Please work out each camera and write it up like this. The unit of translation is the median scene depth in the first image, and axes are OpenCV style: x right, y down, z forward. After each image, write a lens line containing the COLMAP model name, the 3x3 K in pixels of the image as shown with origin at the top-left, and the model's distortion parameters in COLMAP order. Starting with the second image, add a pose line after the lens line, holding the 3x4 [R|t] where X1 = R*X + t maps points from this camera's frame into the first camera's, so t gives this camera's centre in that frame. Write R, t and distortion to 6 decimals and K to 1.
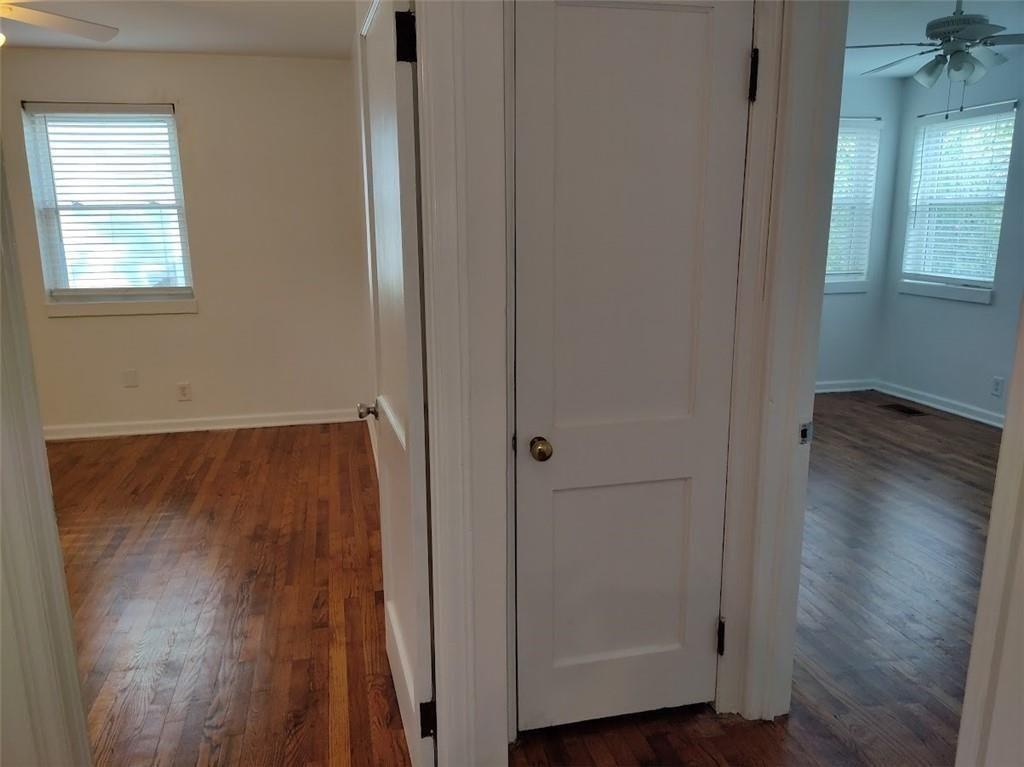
lens RADIAL K [[761.4, 0, 487.8], [0, 761.4, 393.9], [0, 0, 1]] dist [0.078947, -0.112200]
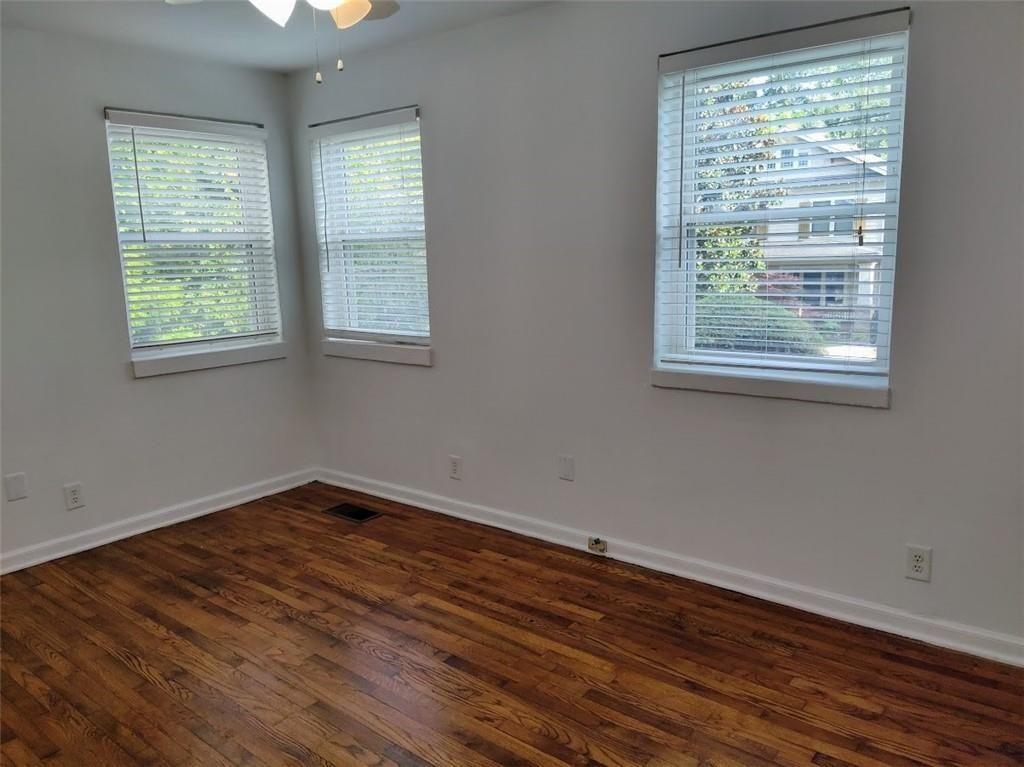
lens RADIAL K [[761.4, 0, 502.0], [0, 761.4, 361.5], [0, 0, 1]] dist [0.078947, -0.112200]
pose [[0.772065, -0.106412, 0.626572, 0.208218], [0.160779, 0.986517, -0.030570, -0.079416], [-0.614871, 0.124342, 0.778764, 0.328248]]
